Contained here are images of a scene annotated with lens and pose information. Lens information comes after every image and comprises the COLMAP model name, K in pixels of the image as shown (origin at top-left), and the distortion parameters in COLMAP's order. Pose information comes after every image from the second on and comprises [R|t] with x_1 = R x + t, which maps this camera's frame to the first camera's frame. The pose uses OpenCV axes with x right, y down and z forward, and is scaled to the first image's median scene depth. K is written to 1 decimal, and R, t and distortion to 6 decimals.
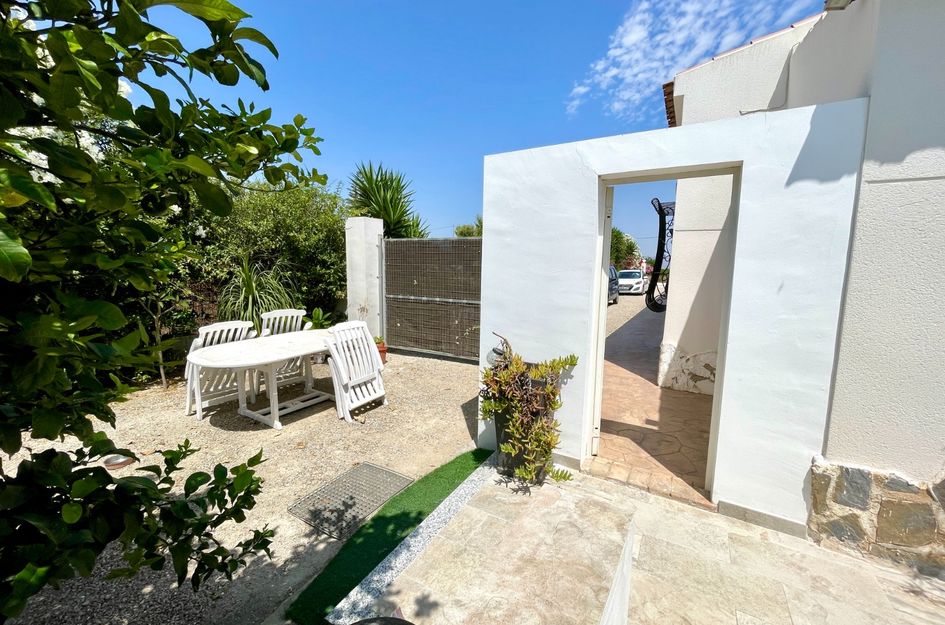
lens RADIAL K [[375.9, 0, 468.0], [0, 375.9, 312.6], [0, 0, 1]] dist [-0.006249, -0.000523]
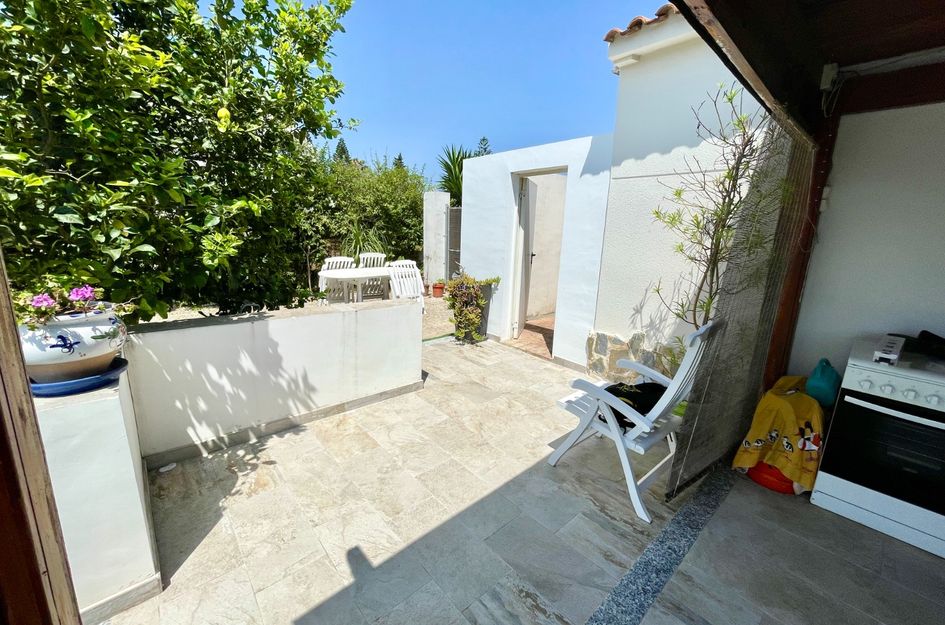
lens RADIAL K [[375.9, 0, 474.3], [0, 375.9, 316.0], [0, 0, 1]] dist [-0.006249, -0.000523]
pose [[0.953109, 0.080511, -0.291723, 0.453343], [-0.052928, 0.993452, 0.101250, 0.079870], [0.297964, -0.081061, 0.951129, -0.468514]]
